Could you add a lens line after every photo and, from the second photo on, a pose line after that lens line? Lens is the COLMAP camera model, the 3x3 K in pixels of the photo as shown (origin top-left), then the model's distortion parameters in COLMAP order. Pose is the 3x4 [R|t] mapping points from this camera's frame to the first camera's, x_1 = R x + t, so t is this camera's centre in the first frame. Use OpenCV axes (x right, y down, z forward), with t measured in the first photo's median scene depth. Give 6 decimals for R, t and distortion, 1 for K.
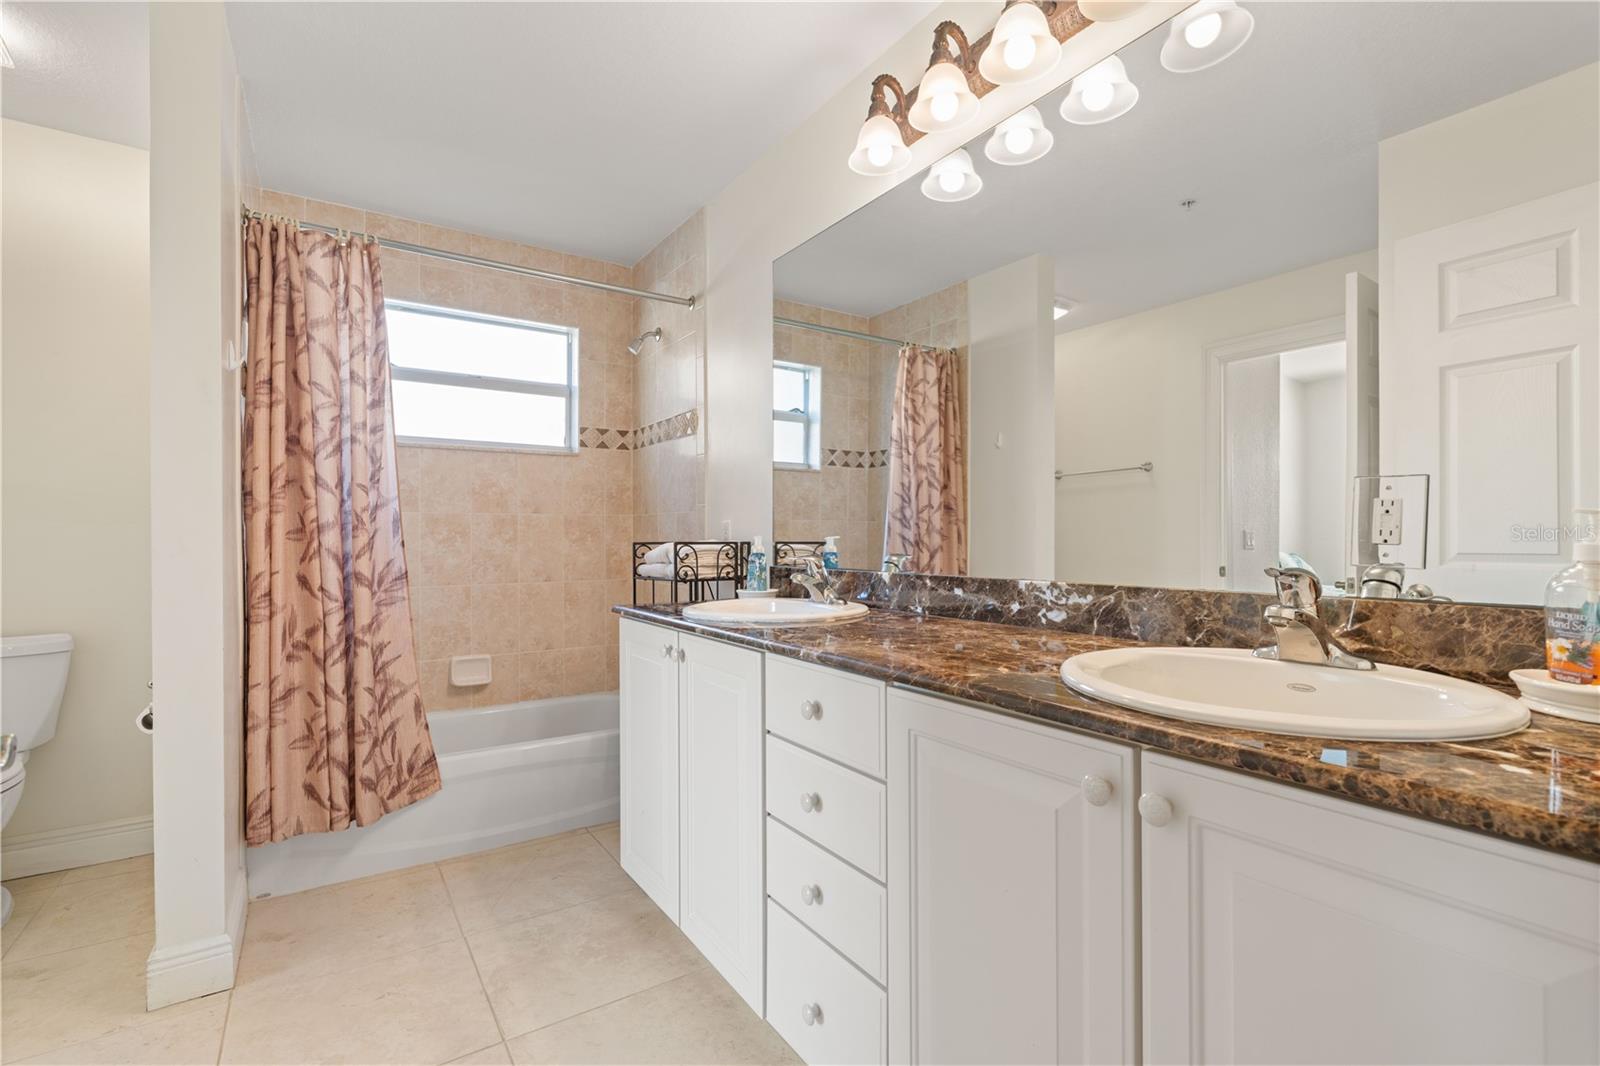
lens RADIAL K [[743.2, 0, 797.3], [0, 743.2, 538.6], [0, 0, 1]] dist [-0.008234, 0.000864]
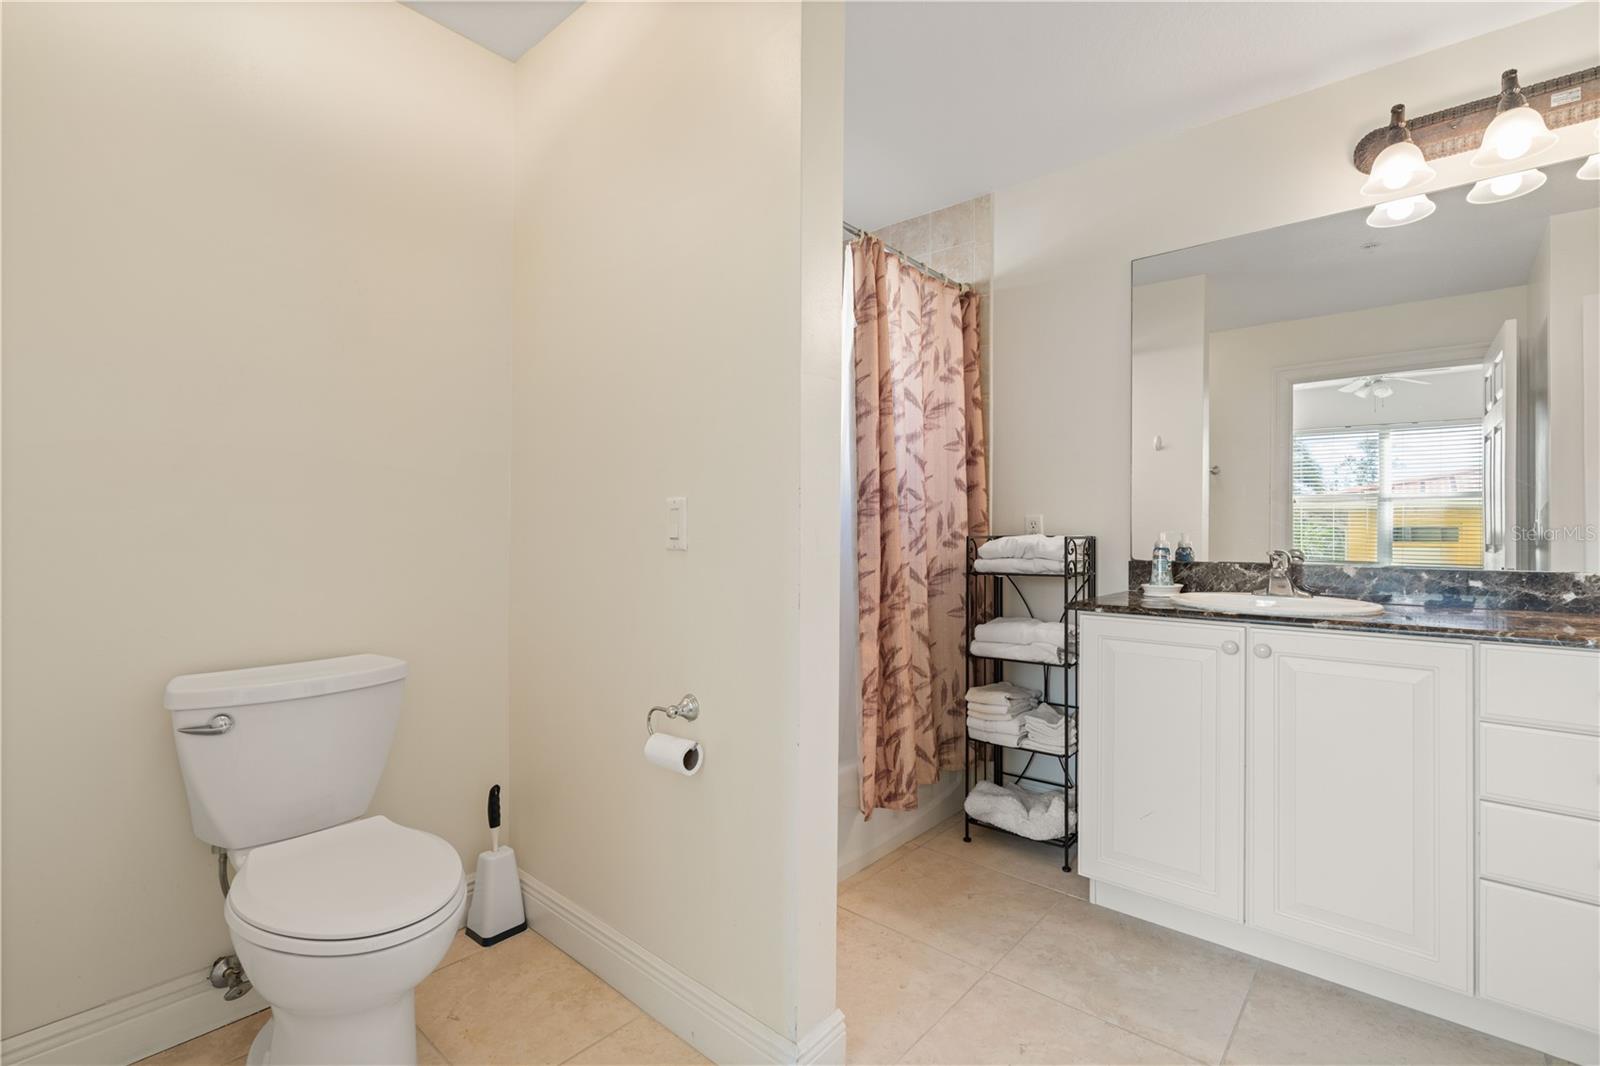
lens RADIAL K [[743.2, 0, 799.2], [0, 743.2, 530.8], [0, 0, 1]] dist [-0.008234, 0.000864]
pose [[0.963750, 0.009841, 0.266627, -0.970329], [-0.008735, 0.999948, -0.005335, 0.006949], [-0.266666, 0.002812, 0.963785, 0.198613]]
